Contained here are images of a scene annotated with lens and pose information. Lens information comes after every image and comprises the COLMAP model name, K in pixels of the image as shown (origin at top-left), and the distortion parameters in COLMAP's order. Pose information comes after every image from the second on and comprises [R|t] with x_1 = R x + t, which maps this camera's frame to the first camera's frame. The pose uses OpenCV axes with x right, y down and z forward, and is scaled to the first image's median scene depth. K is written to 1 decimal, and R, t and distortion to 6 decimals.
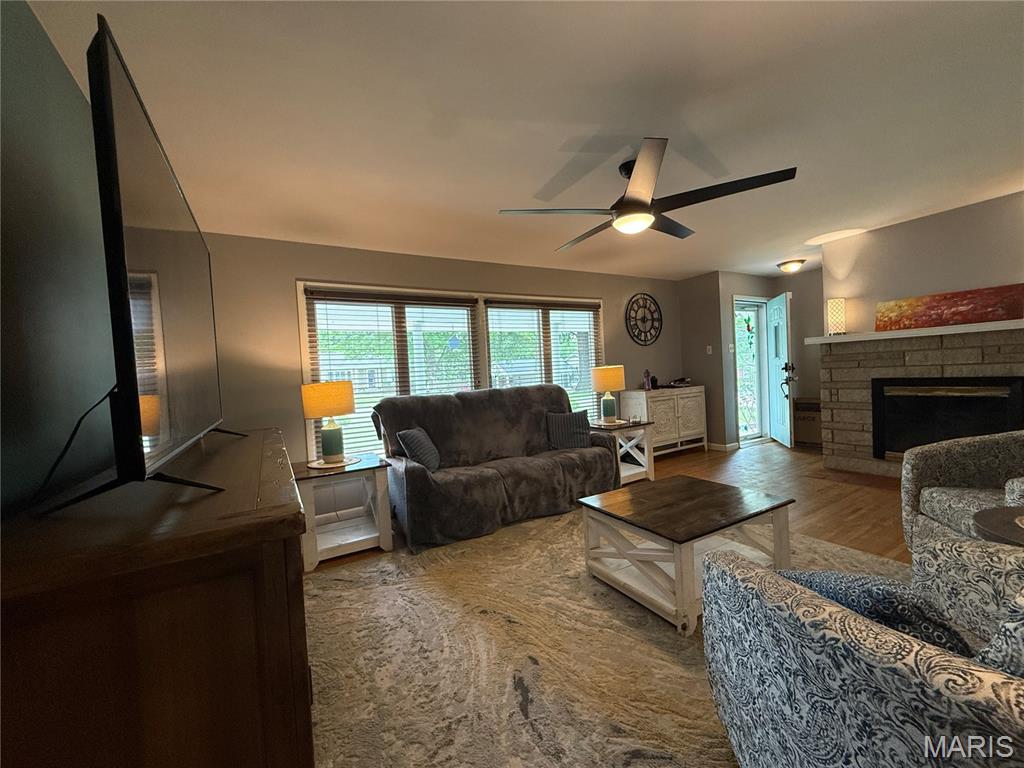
lens RADIAL K [[409.0, 0, 506.9], [0, 409.0, 383.7], [0, 0, 1]] dist [-0.000936, 0.000143]
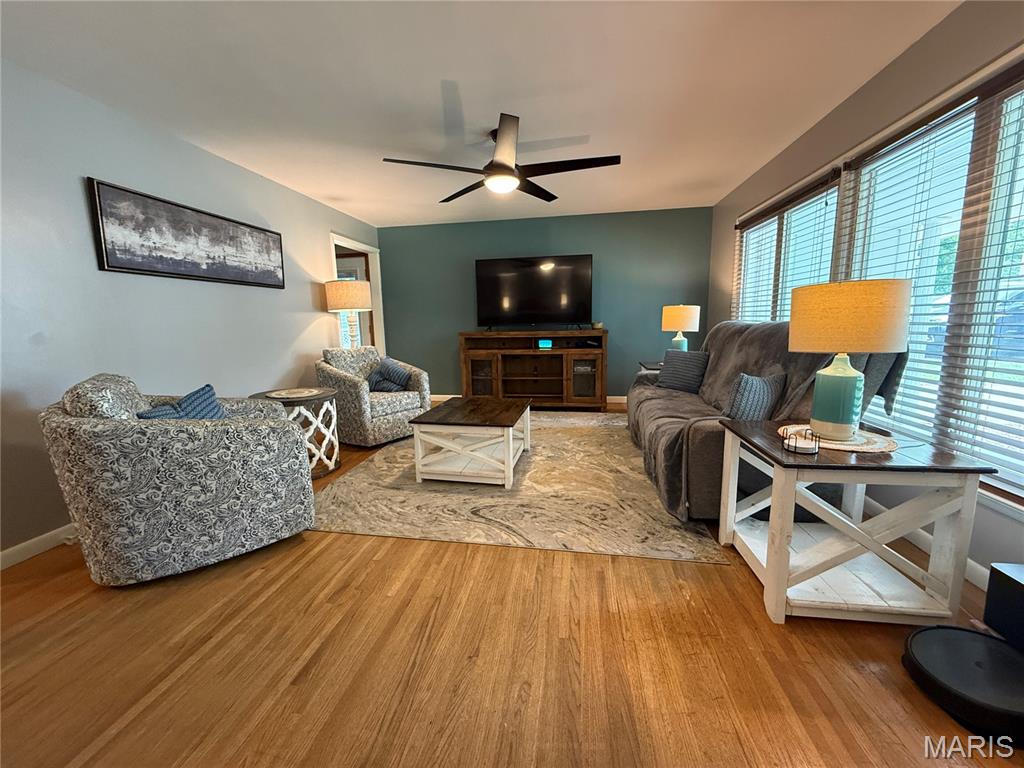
lens RADIAL K [[409.0, 0, 509.0], [0, 409.0, 385.2], [0, 0, 1]] dist [-0.000936, 0.000143]
pose [[-0.630837, 0.190251, -0.752230, 0.829448], [0.040499, 0.976226, 0.212940, -0.048775], [0.774858, 0.103866, -0.623544, 1.163456]]
